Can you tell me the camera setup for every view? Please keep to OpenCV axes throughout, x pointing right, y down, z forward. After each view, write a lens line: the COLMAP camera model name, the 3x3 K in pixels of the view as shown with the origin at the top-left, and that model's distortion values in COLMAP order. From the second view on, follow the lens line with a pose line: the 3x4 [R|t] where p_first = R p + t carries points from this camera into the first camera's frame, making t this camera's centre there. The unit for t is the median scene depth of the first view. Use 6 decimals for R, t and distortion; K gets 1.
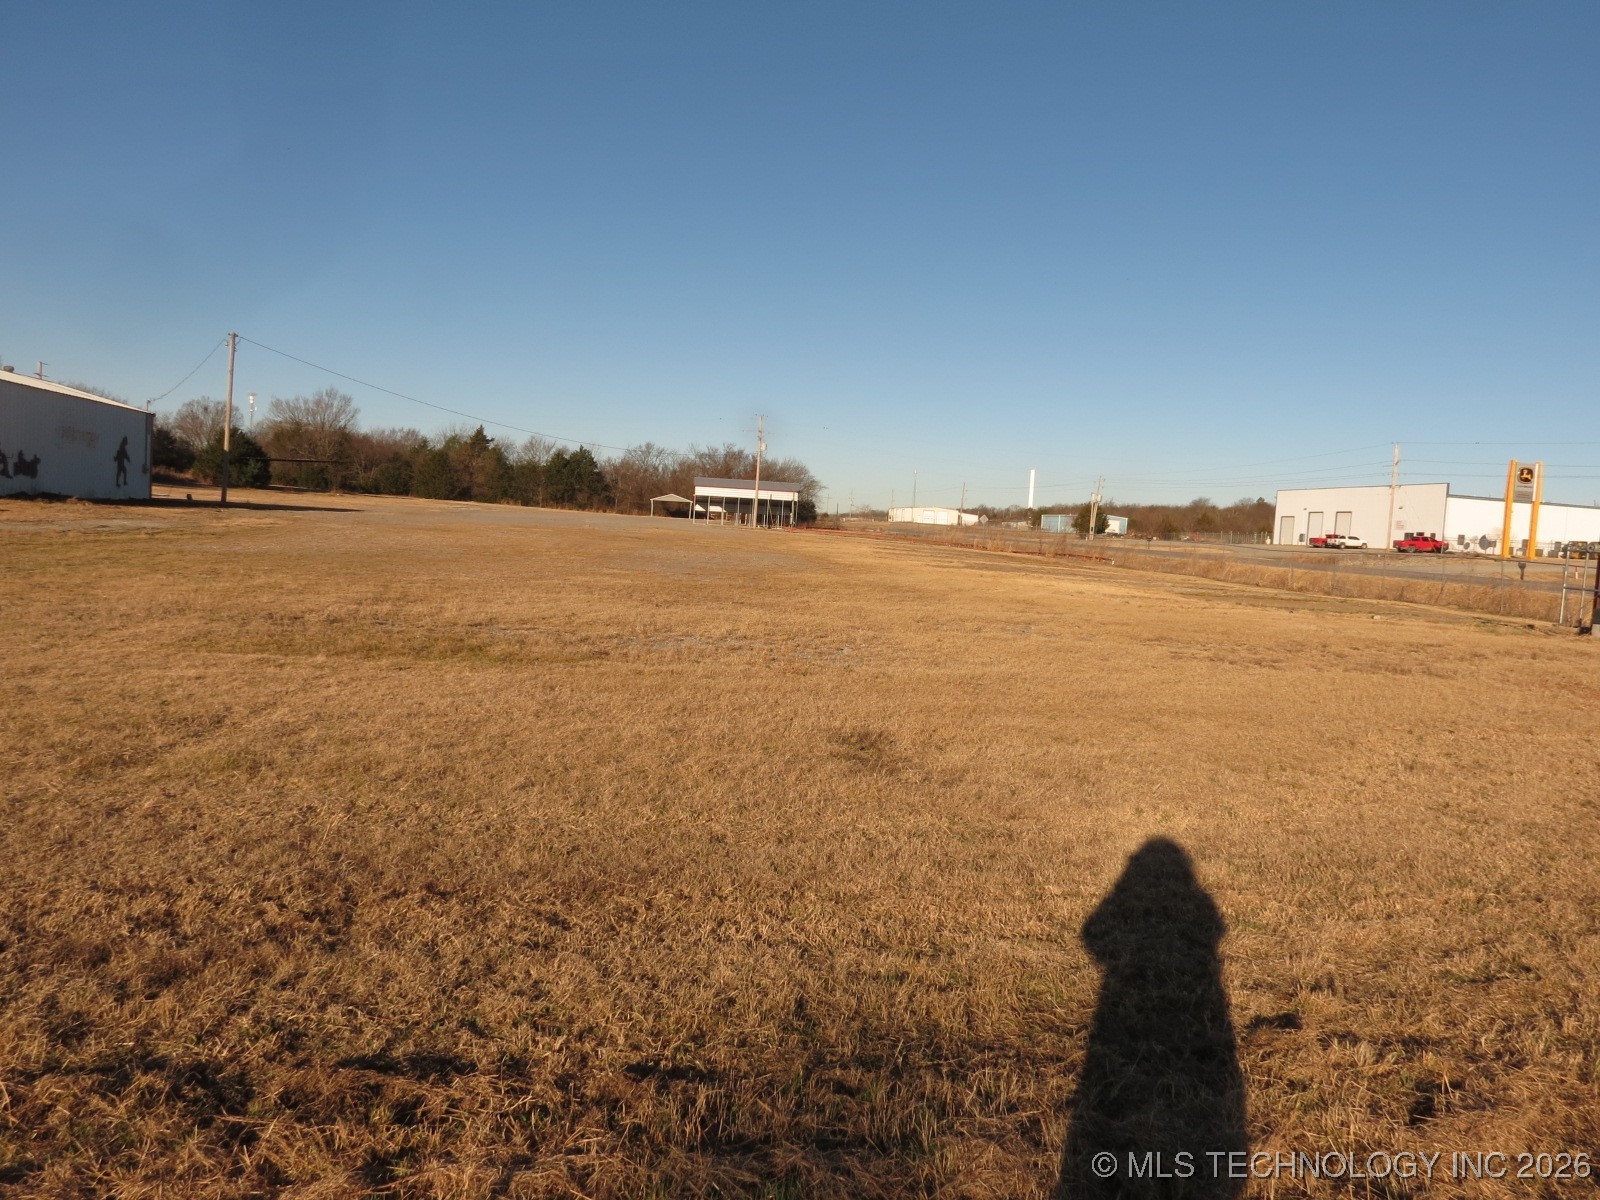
lens RADIAL K [[1154.3, 0, 800.7], [0, 1154.3, 597.0], [0, 0, 1]] dist [-0.029166, 0.008807]
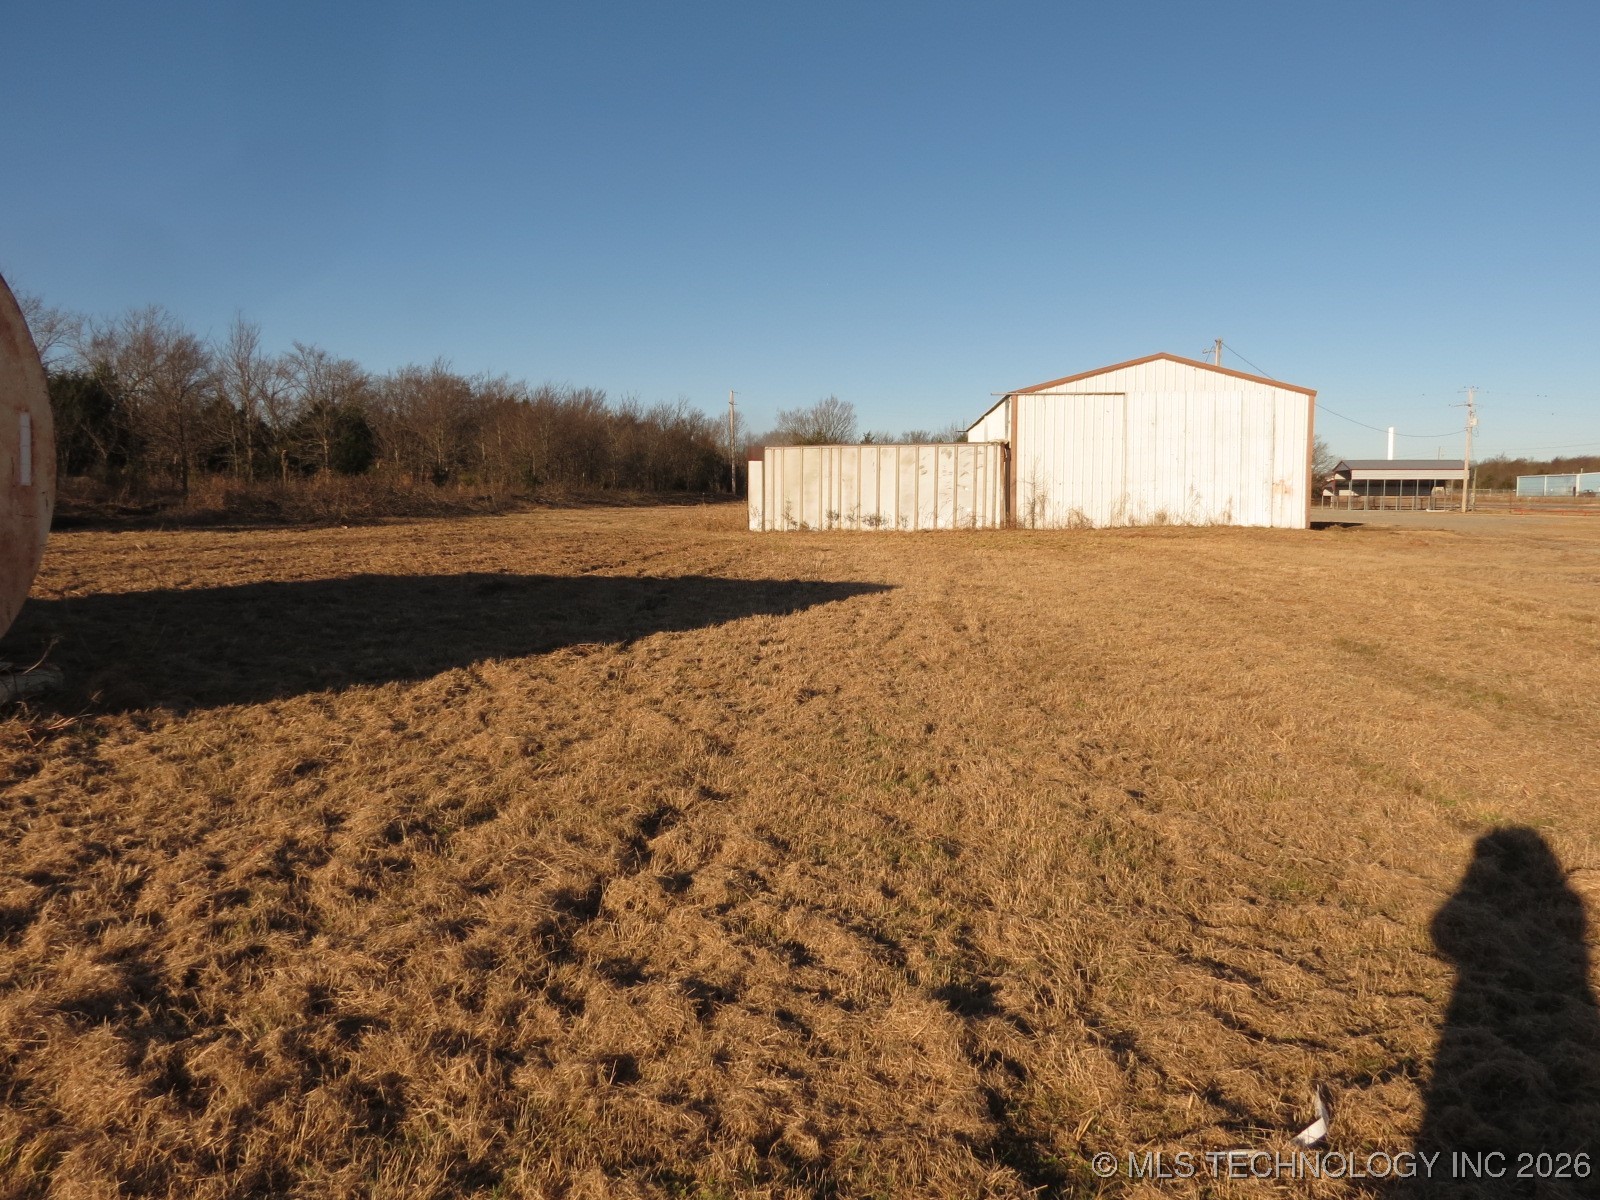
lens RADIAL K [[1135.7, 0, 808.5], [0, 1135.7, 601.8], [0, 0, 1]] dist [-0.042457, 0.014261]
pose [[0.969243, -0.038766, -0.243032, -0.407542], [0.043208, 0.998982, 0.012971, -0.027584], [0.242282, -0.023073, 0.969932, 0.014994]]
